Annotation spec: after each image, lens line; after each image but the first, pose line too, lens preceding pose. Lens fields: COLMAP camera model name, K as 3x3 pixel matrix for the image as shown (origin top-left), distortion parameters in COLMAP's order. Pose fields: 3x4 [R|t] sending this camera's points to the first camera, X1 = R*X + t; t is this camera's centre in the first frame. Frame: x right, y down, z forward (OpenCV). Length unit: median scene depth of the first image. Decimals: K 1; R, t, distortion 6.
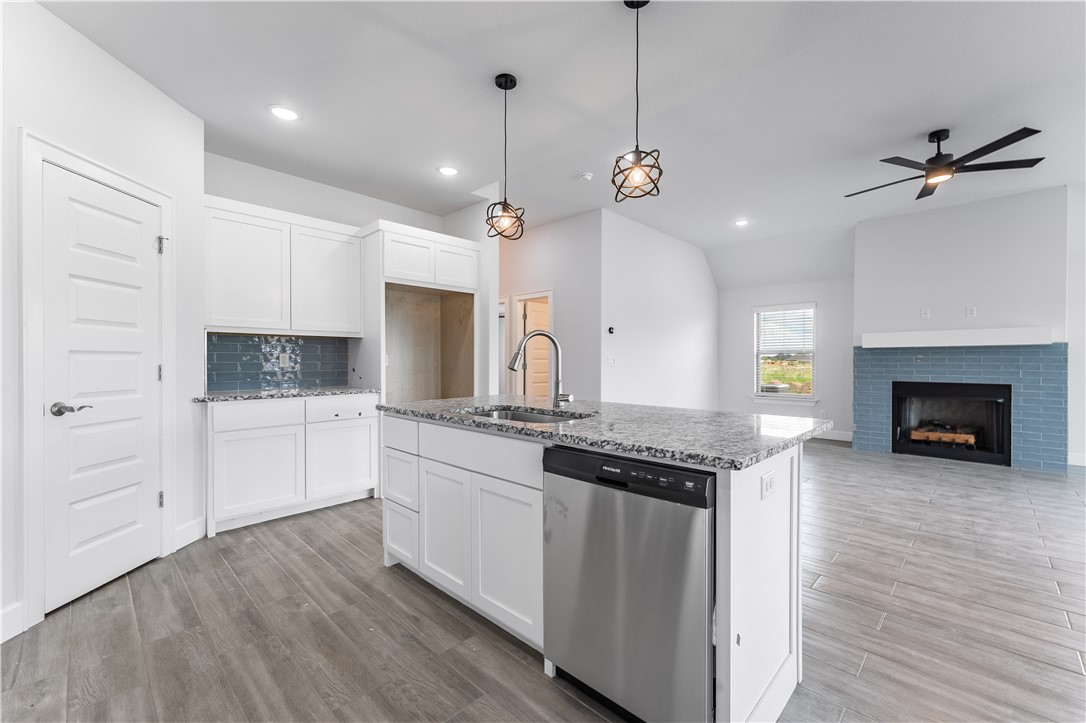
lens RADIAL K [[446.2, 0, 544.2], [0, 446.2, 366.0], [0, 0, 1]] dist [0.003458, 0.000231]
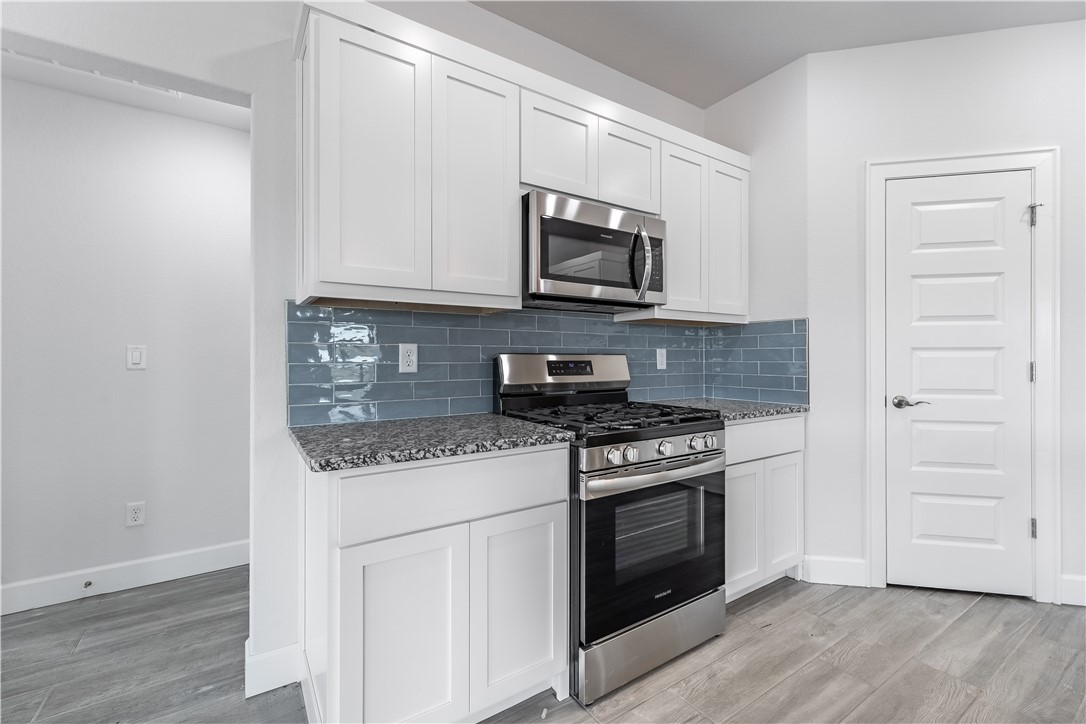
lens RADIAL K [[468.8, 0, 545.2], [0, 468.8, 355.7], [0, 0, 1]] dist [0.002263, 0.000721]
pose [[-0.209748, -0.003293, -0.977750, 0.126507], [-0.010098, 0.999948, -0.001202, -0.003459], [0.977703, 0.009621, -0.209771, 0.238827]]
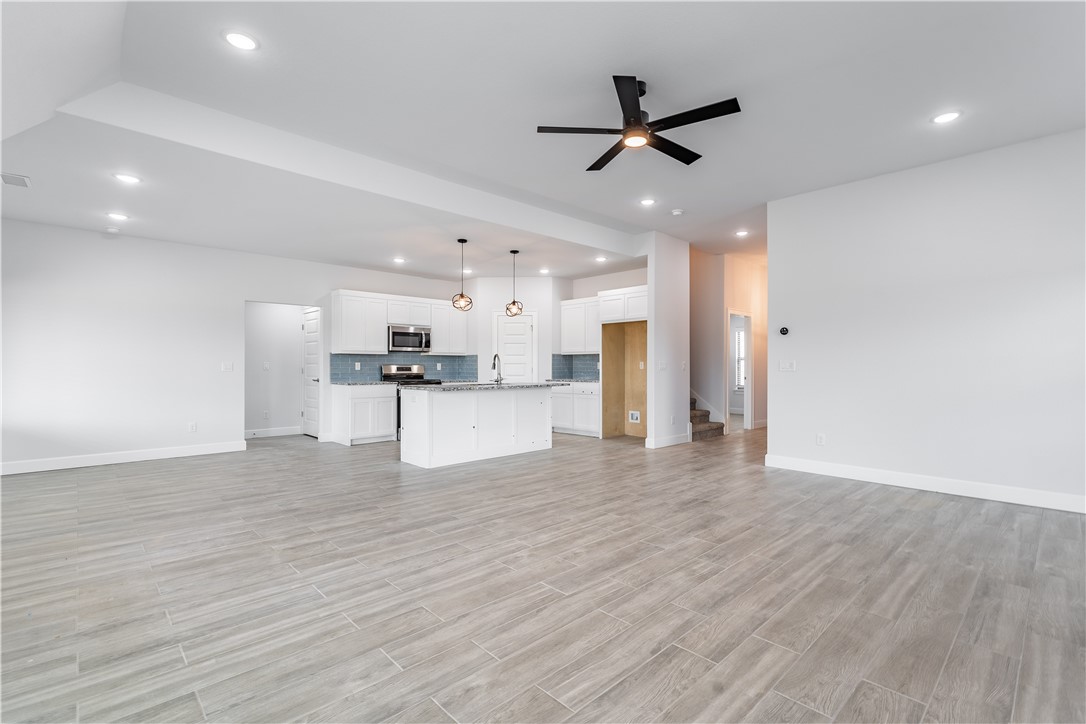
lens RADIAL K [[490.2, 0, 543.2], [0, 490.2, 370.0], [0, 0, 1]] dist [0.001099, 0.001311]
pose [[-0.038934, 0.006269, -0.999222, 1.885951], [-0.010746, 0.999920, 0.006692, -0.006557], [0.999184, 0.010998, -0.038863, 0.922423]]
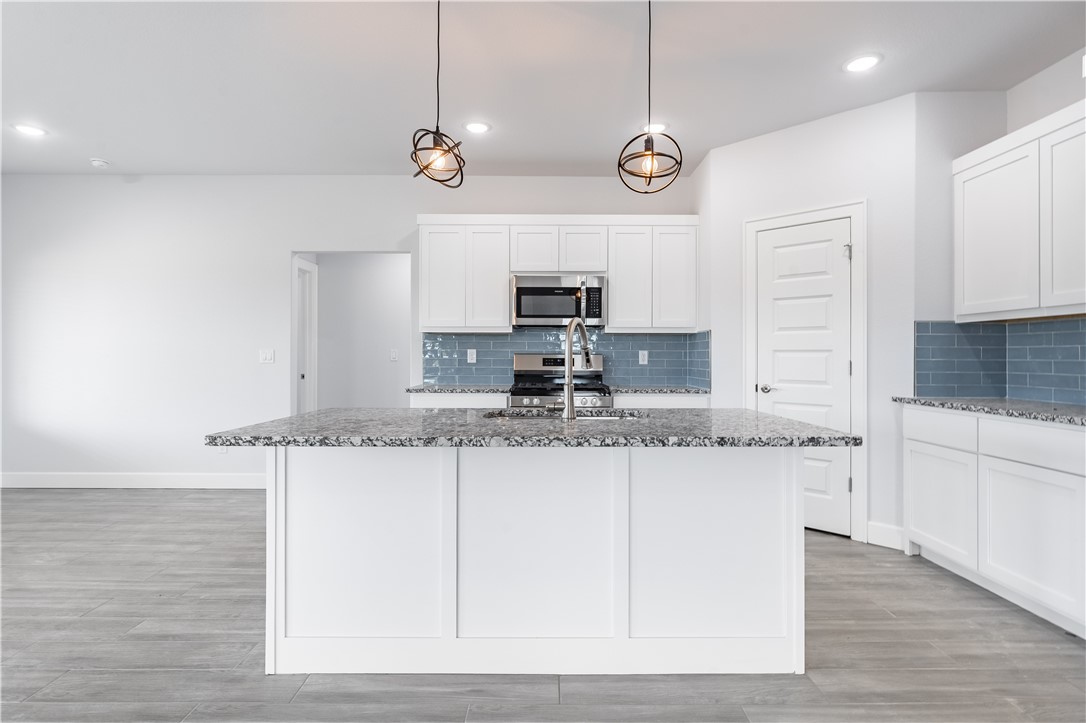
lens RADIAL K [[562.2, 0, 543.7], [0, 562.2, 355.4], [0, 0, 1]] dist [-0.006218, 0.001704]
pose [[-0.714143, -0.003417, -0.699992, 0.484536], [-0.011497, 0.999910, 0.006848, -0.013111], [0.699906, 0.012939, -0.714118, 1.112671]]
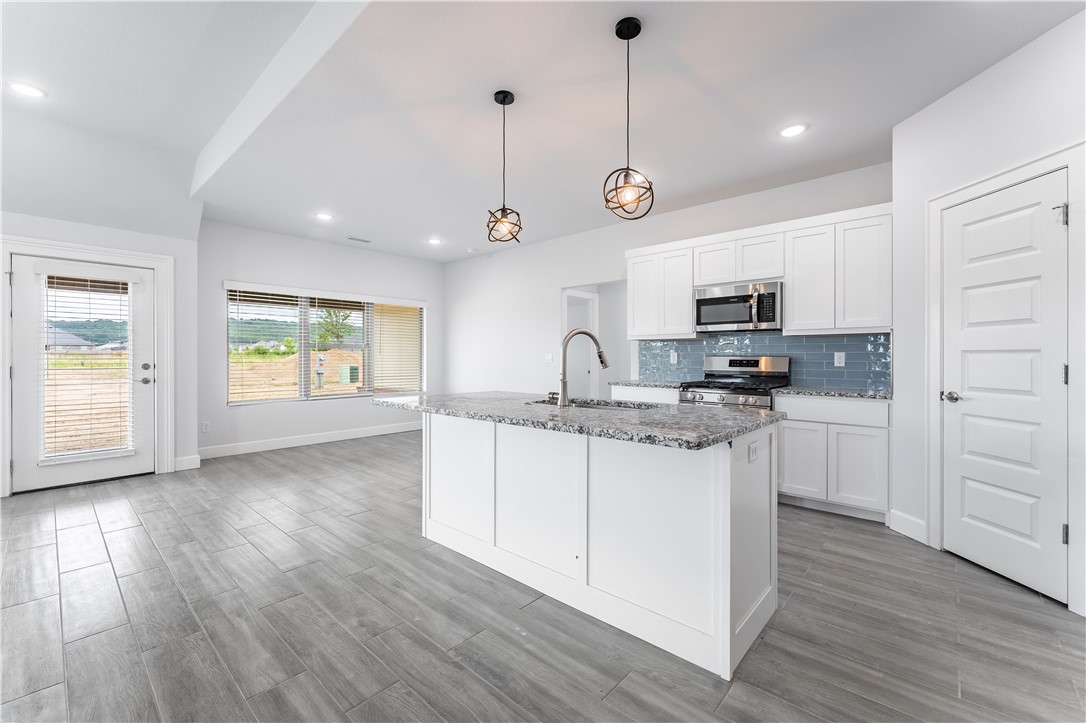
lens RADIAL K [[446.2, 0, 545.9], [0, 446.2, 358.0], [0, 0, 1]] dist [0.003458, 0.000231]
pose [[-0.998857, -0.001077, -0.047778, 0.080118], [-0.001737, 0.999904, 0.013775, -0.018253], [0.047759, 0.013842, -0.998763, 1.340544]]
